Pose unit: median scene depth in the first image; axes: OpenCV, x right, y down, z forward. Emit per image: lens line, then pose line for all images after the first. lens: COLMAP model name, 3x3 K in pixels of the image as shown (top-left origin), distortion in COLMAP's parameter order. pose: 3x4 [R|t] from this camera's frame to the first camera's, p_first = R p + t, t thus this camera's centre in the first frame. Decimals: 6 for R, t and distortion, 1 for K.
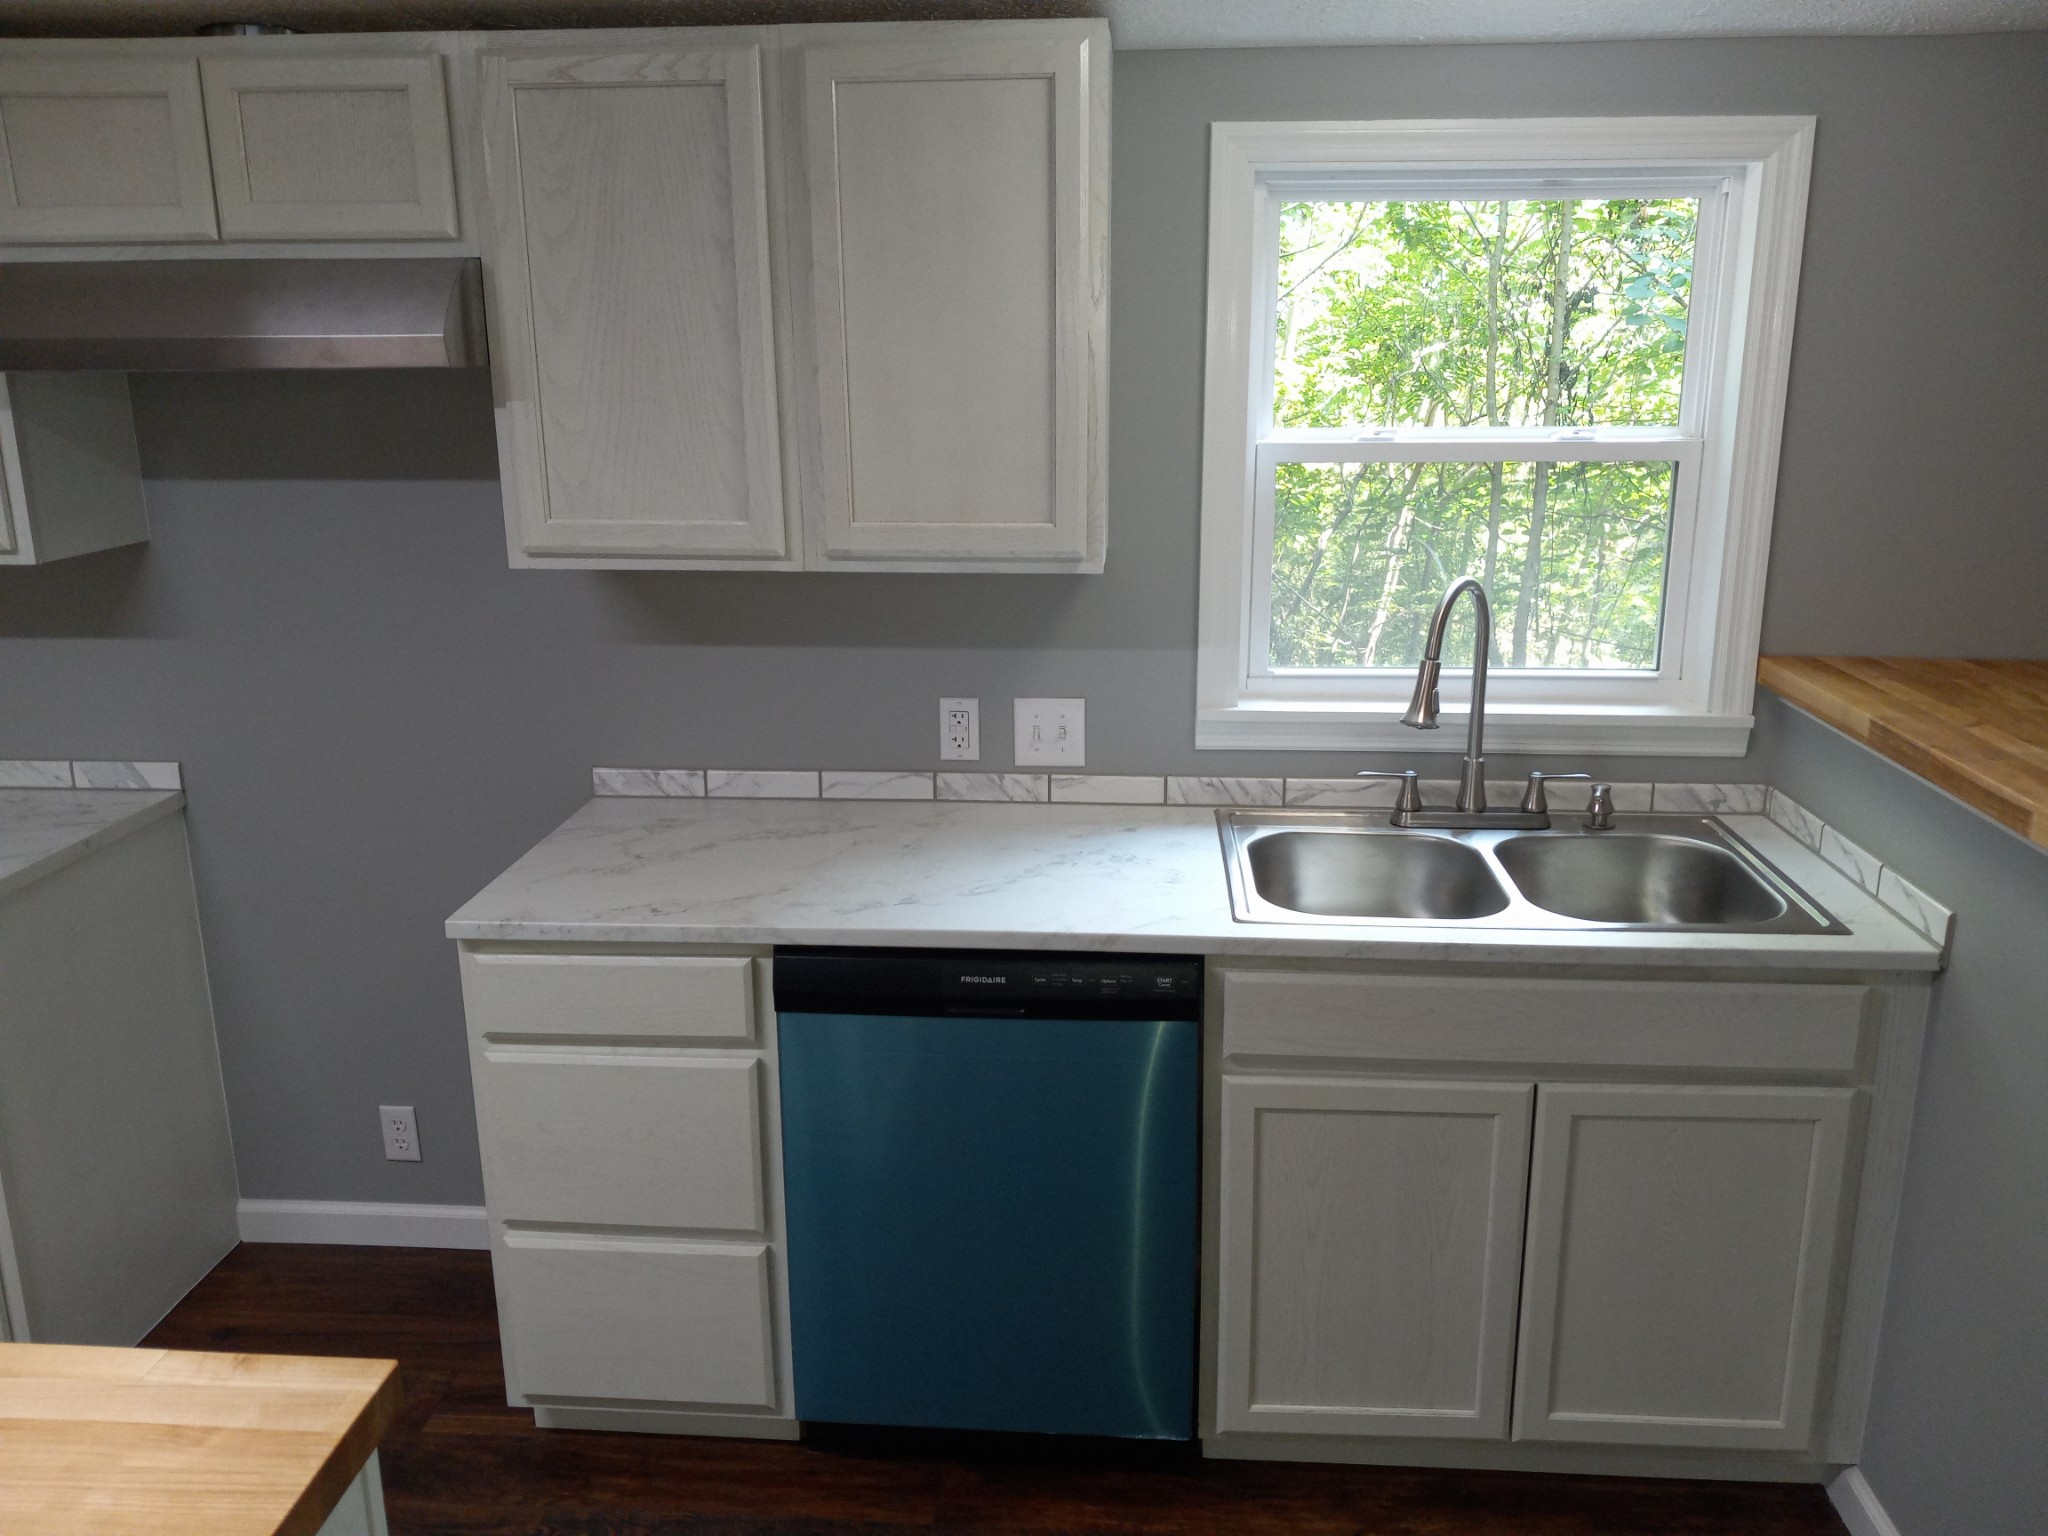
lens RADIAL K [[1595.7, 0, 1024.0], [0, 1595.7, 768.0], [0, 0, 1]] dist [0.039301, -0.096048]
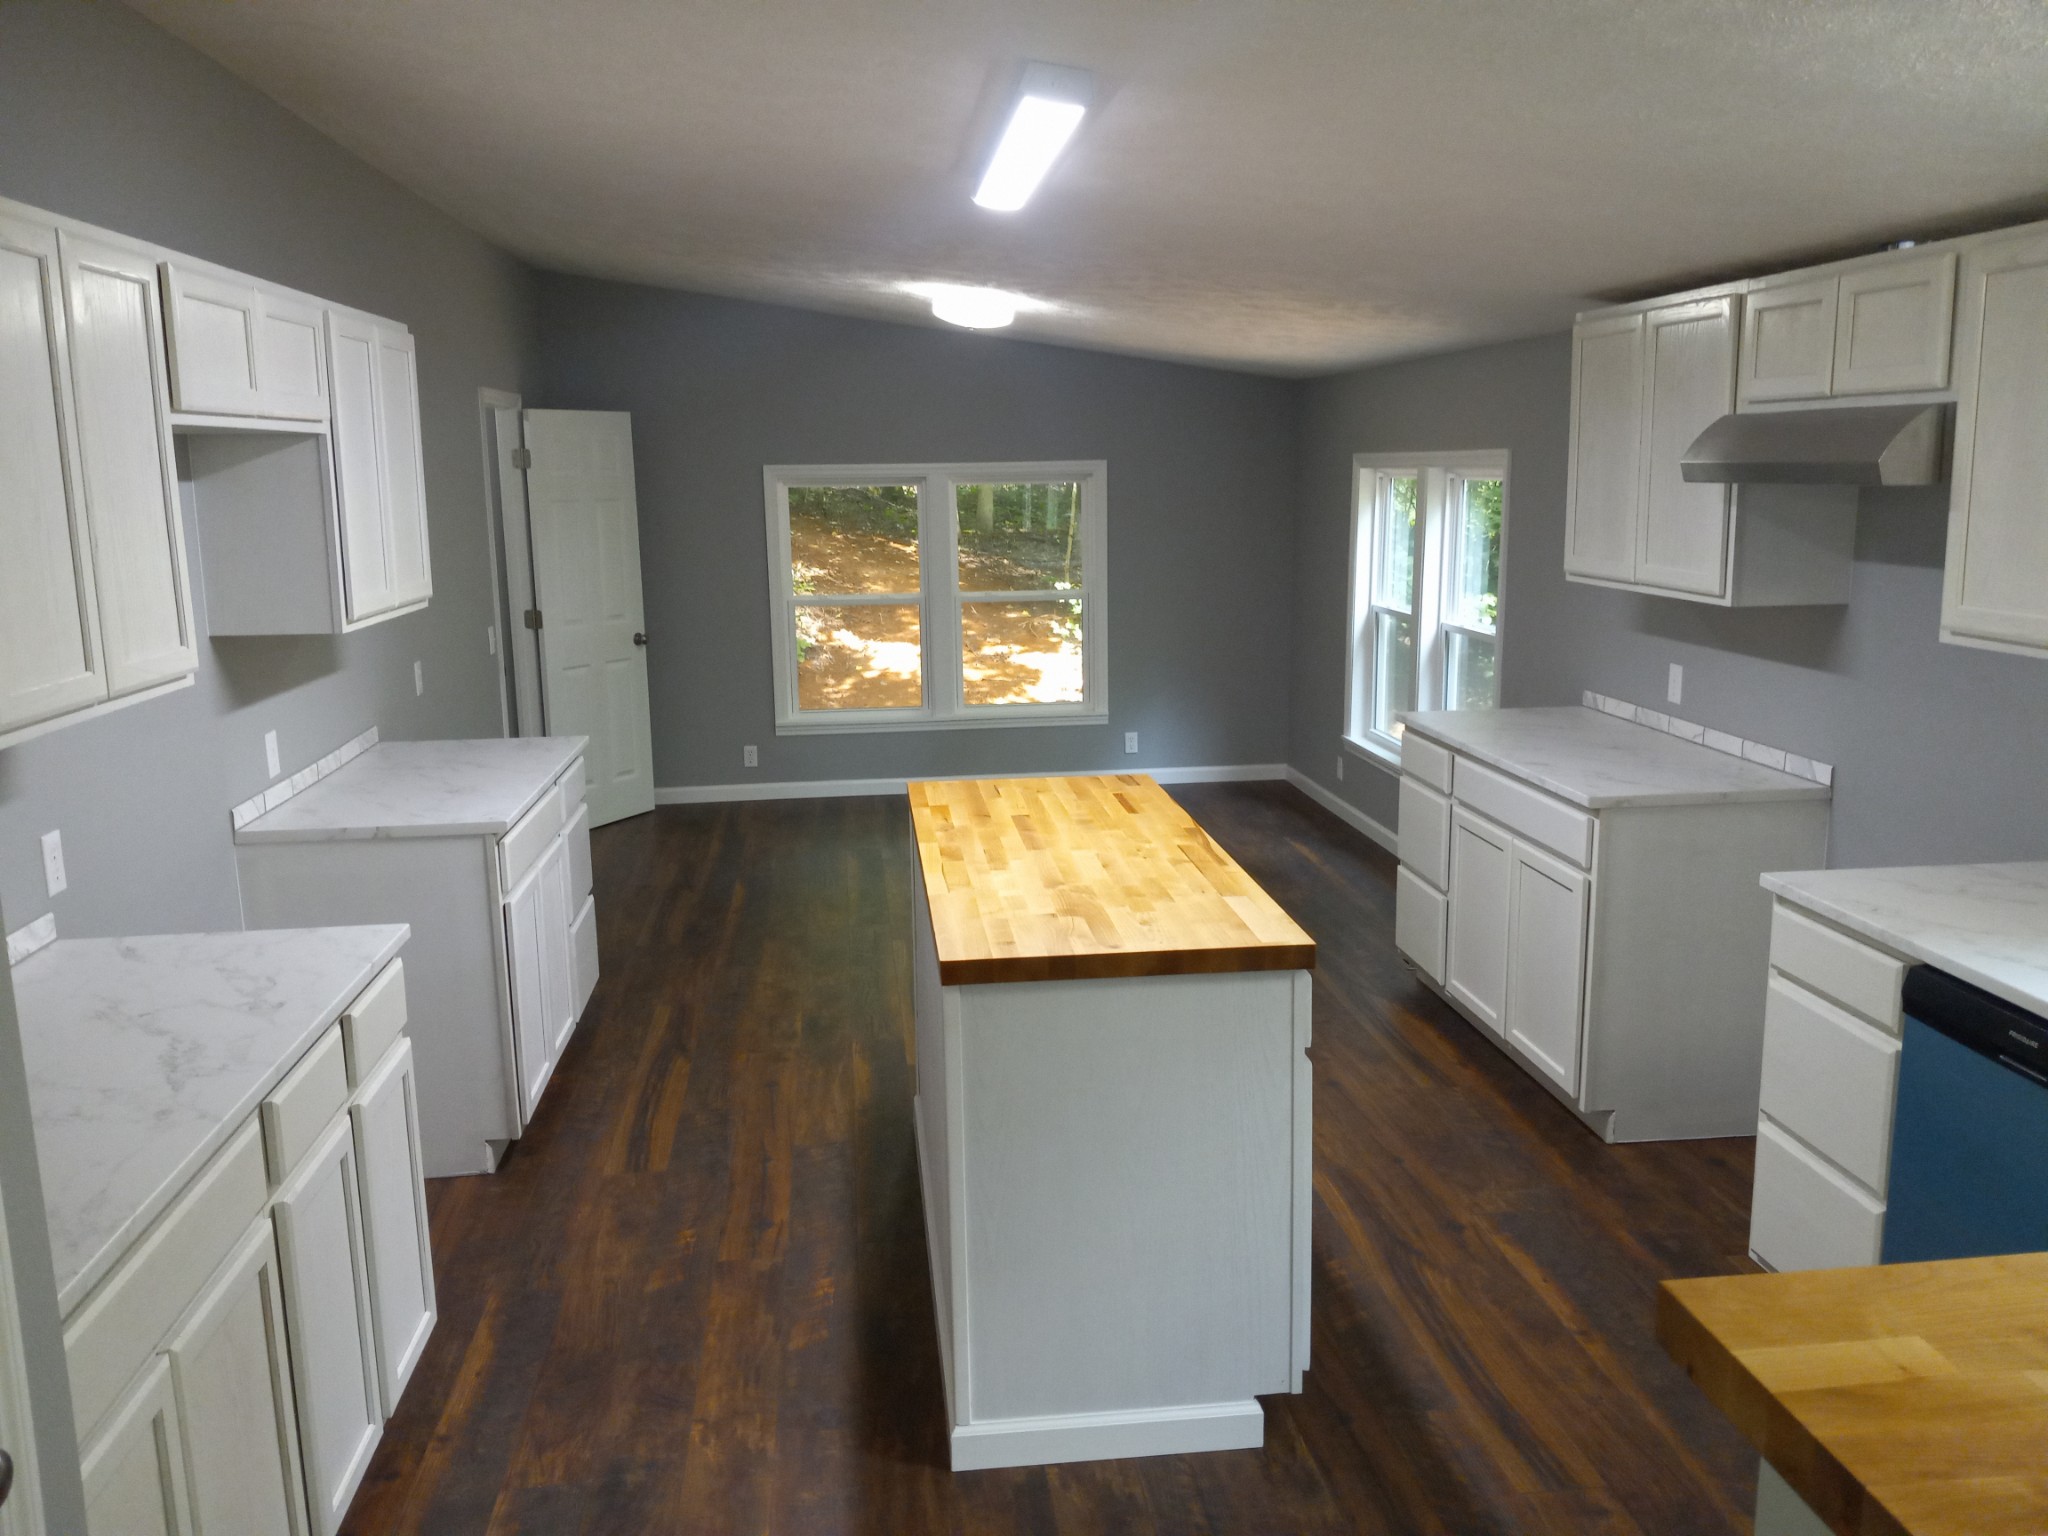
lens RADIAL K [[1638.9, 0, 1024.0], [0, 1638.9, 768.0], [0, 0, 1]] dist [-0.007843, -0.000172]
pose [[0.174005, 0.181157, -0.967938, 0.853147], [-0.239870, 0.961124, 0.136760, -0.033183], [0.955084, 0.208382, 0.210695, 0.059063]]
